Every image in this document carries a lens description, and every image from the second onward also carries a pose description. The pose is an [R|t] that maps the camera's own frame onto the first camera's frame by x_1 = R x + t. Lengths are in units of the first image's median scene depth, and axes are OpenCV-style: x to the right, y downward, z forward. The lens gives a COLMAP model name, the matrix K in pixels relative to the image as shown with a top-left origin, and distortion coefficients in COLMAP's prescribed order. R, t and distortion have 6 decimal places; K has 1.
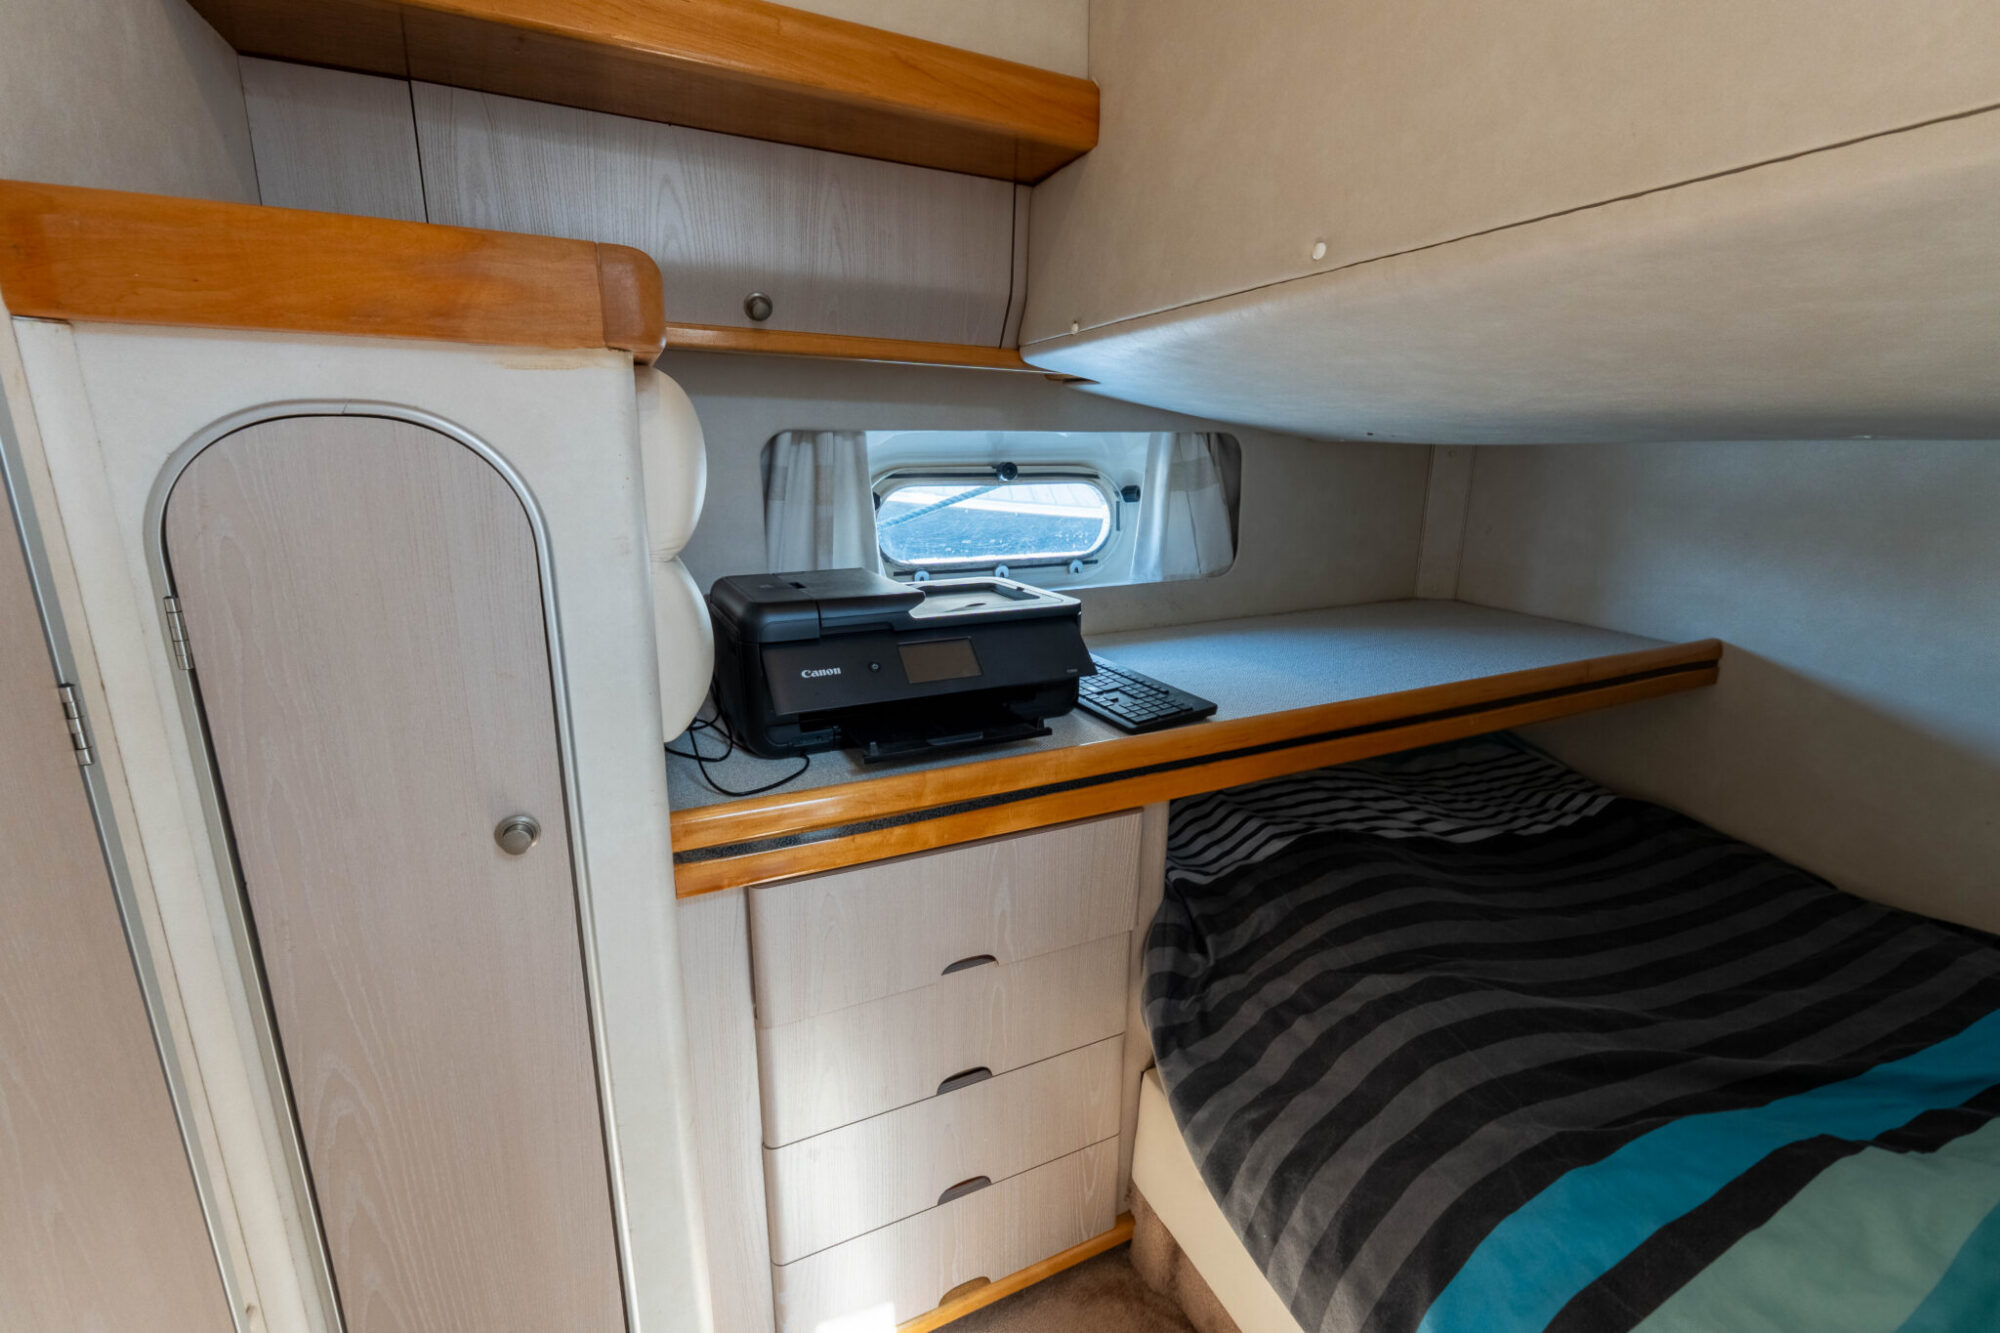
lens RADIAL K [[839.9, 0, 999.9], [0, 839.9, 663.7], [0, 0, 1]] dist [-0.005452, -0.000252]
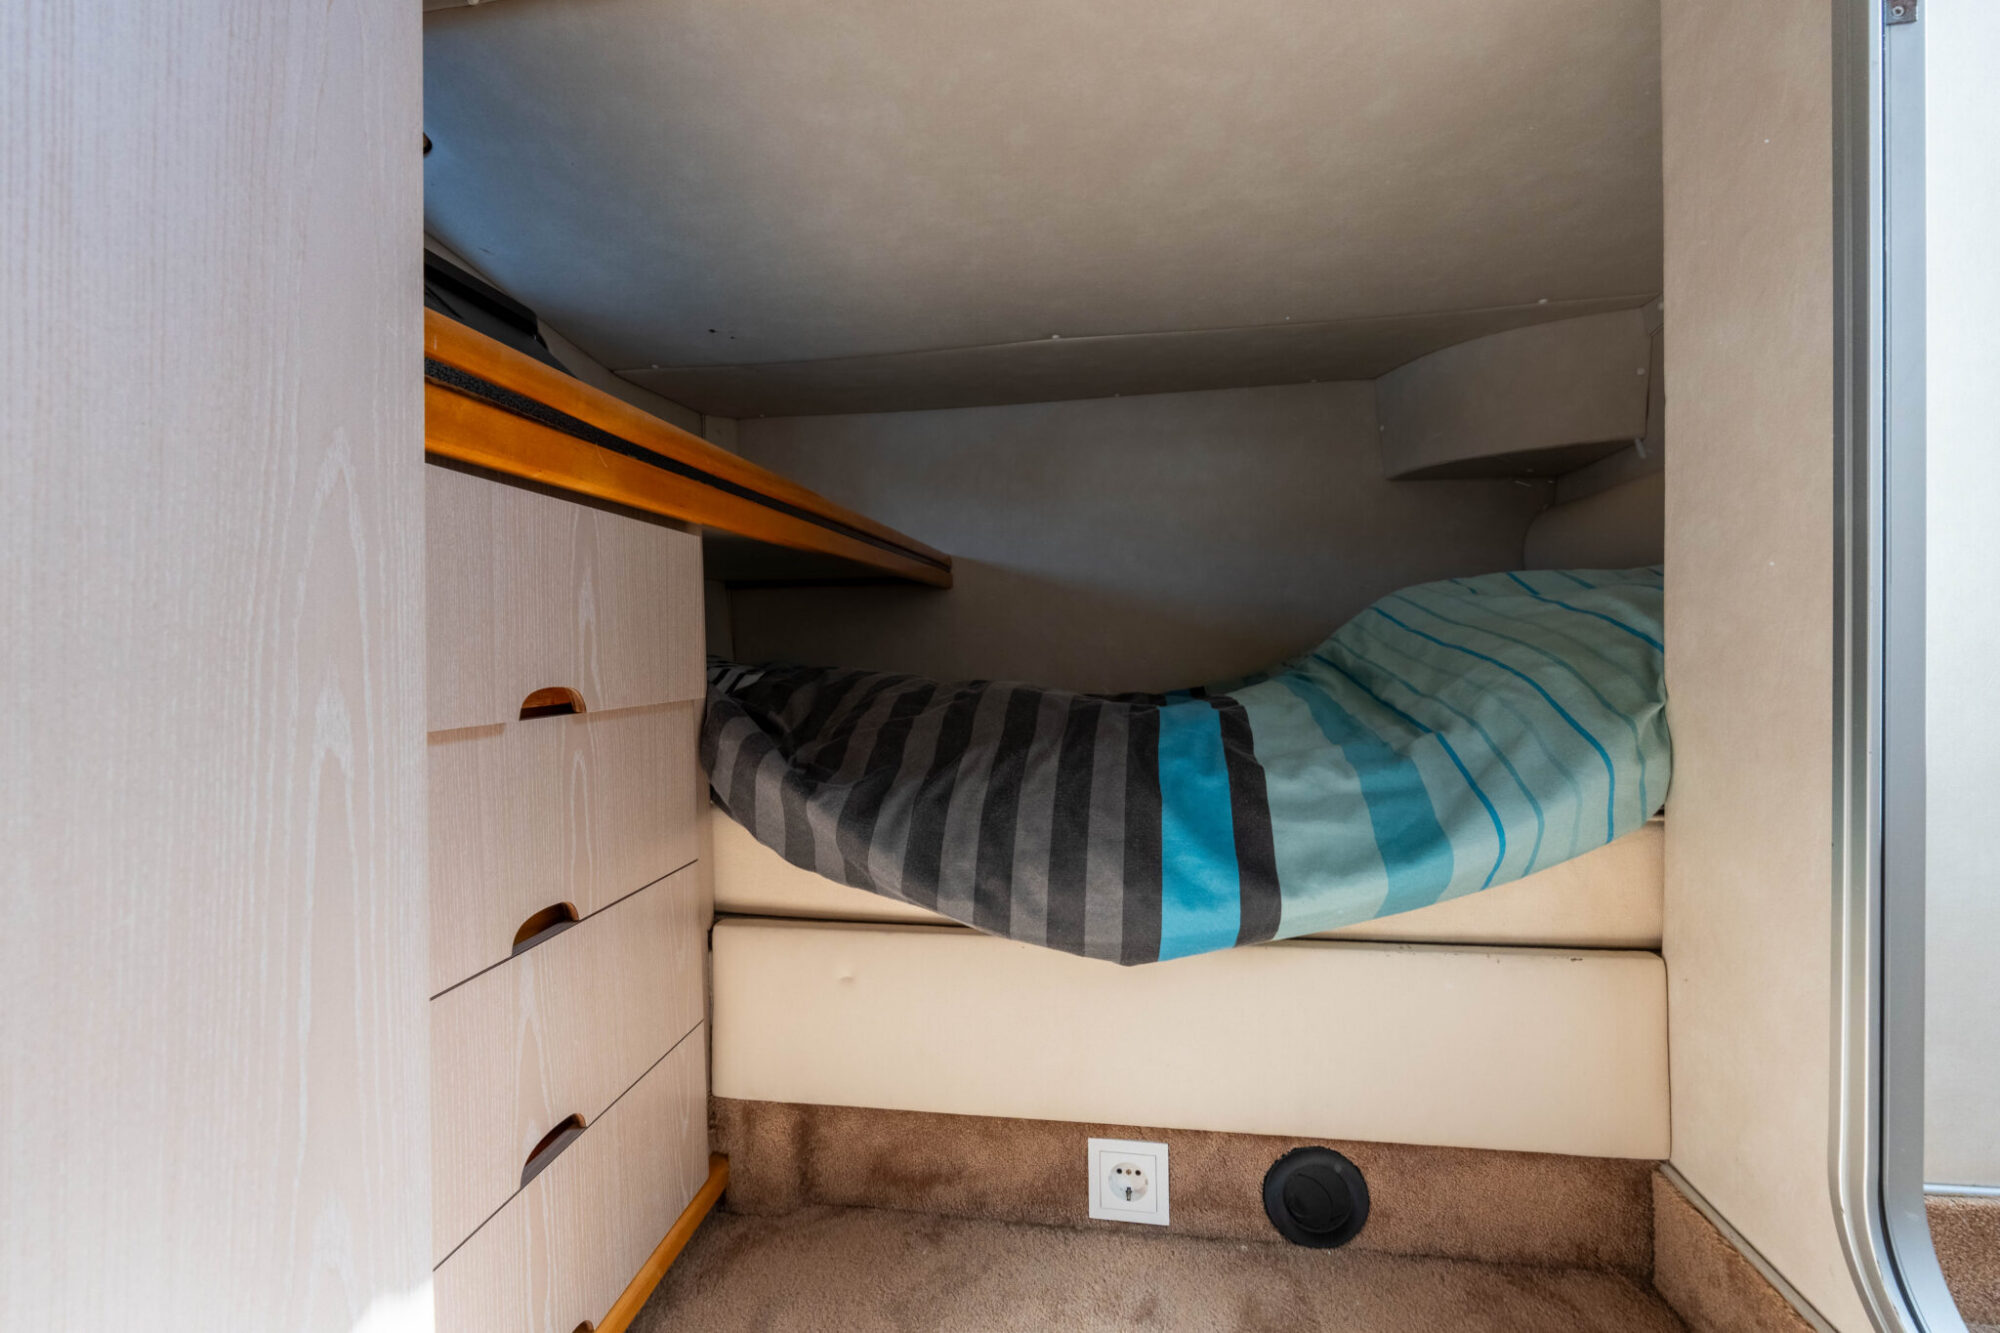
lens RADIAL K [[840.6, 0, 1002.1], [0, 840.6, 659.9], [0, 0, 1]] dist [-0.006202, 0.000116]
pose [[0.535230, -0.033395, 0.844046, -0.324238], [0.228480, 0.967695, -0.106598, 0.397827], [-0.813219, 0.249902, 0.525570, 0.330511]]
